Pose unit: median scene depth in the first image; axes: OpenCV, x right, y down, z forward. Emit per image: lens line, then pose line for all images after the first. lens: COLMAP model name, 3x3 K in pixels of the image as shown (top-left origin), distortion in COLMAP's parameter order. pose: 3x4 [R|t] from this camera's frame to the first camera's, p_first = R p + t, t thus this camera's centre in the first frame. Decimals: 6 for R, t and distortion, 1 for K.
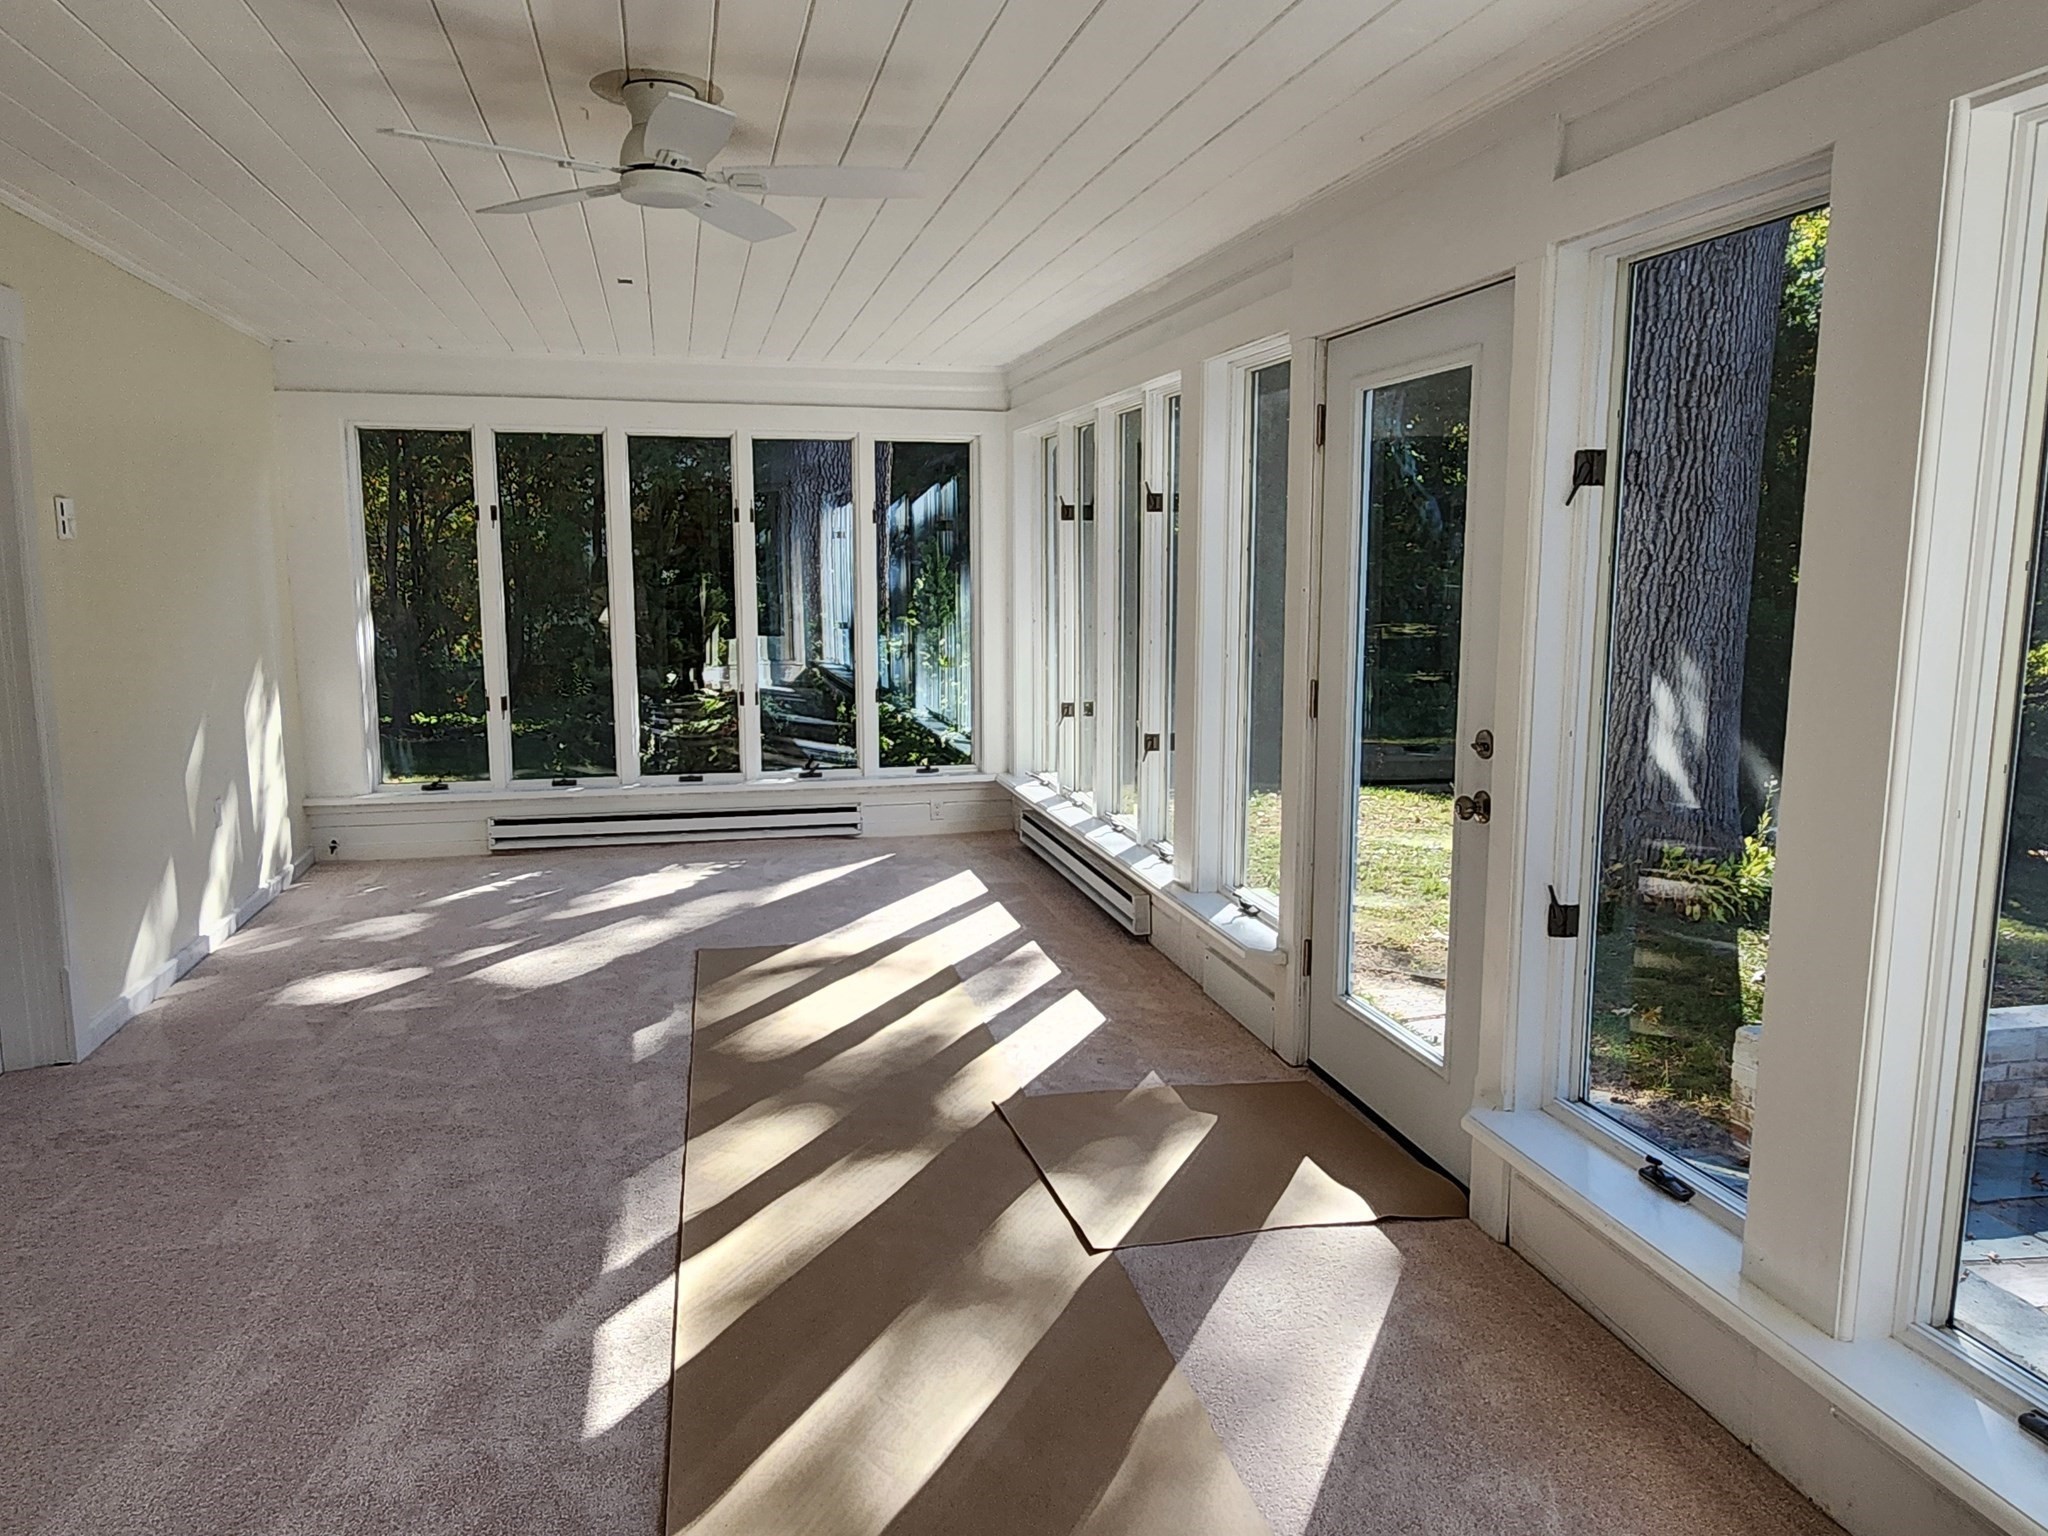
lens RADIAL K [[1387.1, 0, 1024.0], [0, 1387.1, 768.0], [0, 0, 1]] dist [0.018424, -0.022754]
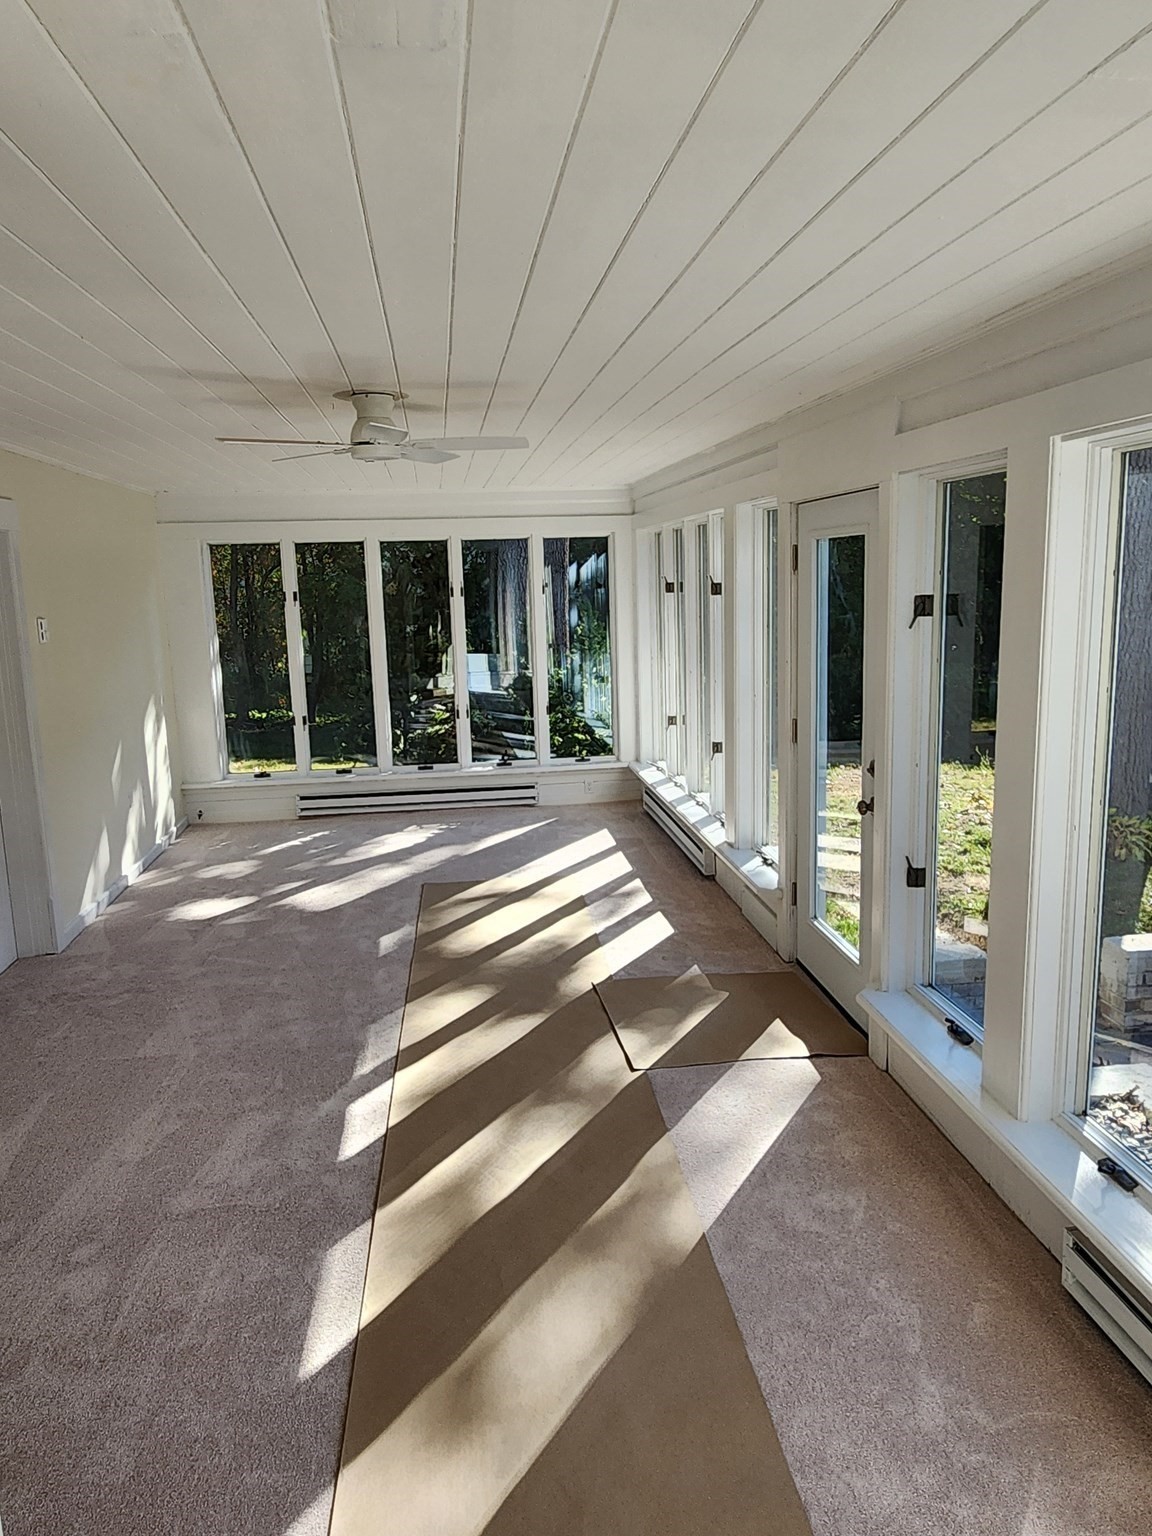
lens RADIAL K [[1040.4, 0, 595.6], [0, 1040.4, 765.3], [0, 0, 1]] dist [-0.001163, -0.000756]
pose [[0.995330, -0.009360, -0.096081, 0.078931], [0.012296, 0.999474, 0.030013, -0.039515], [0.095749, -0.031054, 0.994921, -0.158924]]
